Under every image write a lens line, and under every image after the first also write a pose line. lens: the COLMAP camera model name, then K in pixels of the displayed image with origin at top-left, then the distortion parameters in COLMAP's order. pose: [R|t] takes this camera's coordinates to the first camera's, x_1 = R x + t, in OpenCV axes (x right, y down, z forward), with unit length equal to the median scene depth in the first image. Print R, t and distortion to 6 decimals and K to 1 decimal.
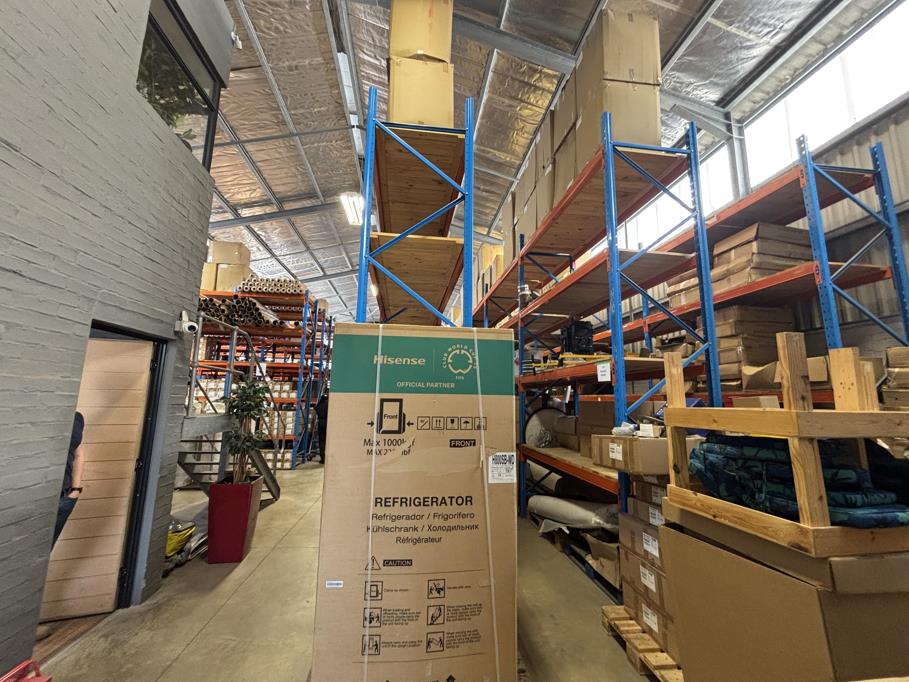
lens RADIAL K [[365.2, 0, 446.4], [0, 365.2, 343.9], [0, 0, 1]] dist [0.001251, 0.000064]
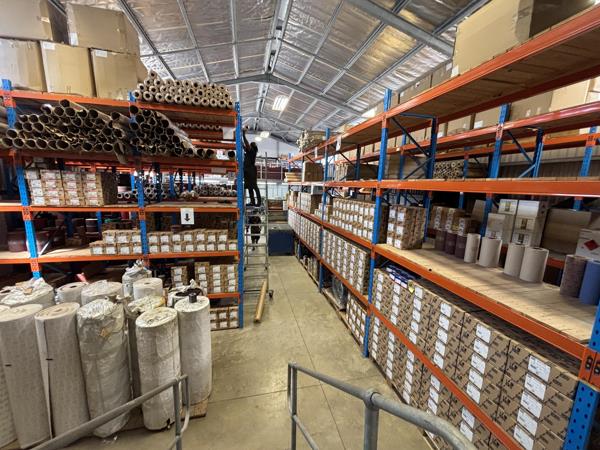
lens RADIAL K [[241.0, 0, 298.7], [0, 241.0, 224.3], [0, 0, 1]] dist [0.001251, 0.000064]
pose [[0.994028, -0.008230, 0.108813, -0.332930], [-0.026475, 0.949170, 0.313648, -0.077336], [-0.105864, -0.314656, 0.943284, 0.499588]]
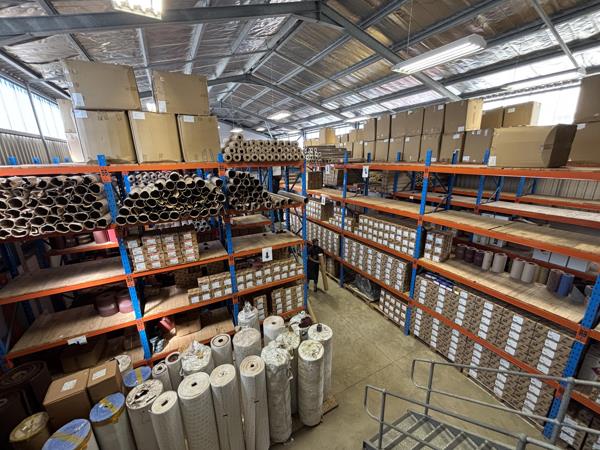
lens RADIAL K [[241.0, 0, 299.7], [0, 241.0, 224.1], [0, 0, 1]] dist [0.001251, 0.000064]
pose [[0.929717, -0.130789, 0.344267, -0.623244], [-0.023135, 0.912224, 0.409039, -0.232727], [-0.367546, -0.388255, 0.845084, 0.515970]]
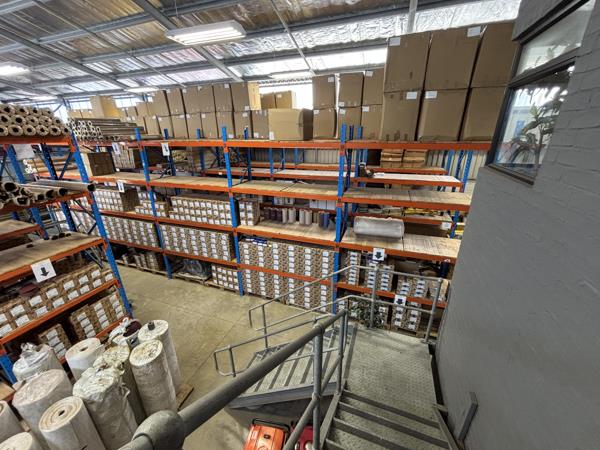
lens RADIAL K [[241.0, 0, 297.6], [0, 241.0, 224.2], [0, 0, 1]] dist [0.001251, 0.000064]
pose [[0.451503, -0.337196, 0.826102, -0.625766], [-0.116625, 0.895599, 0.429304, -0.228439], [-0.884615, -0.290176, 0.365040, 0.490558]]
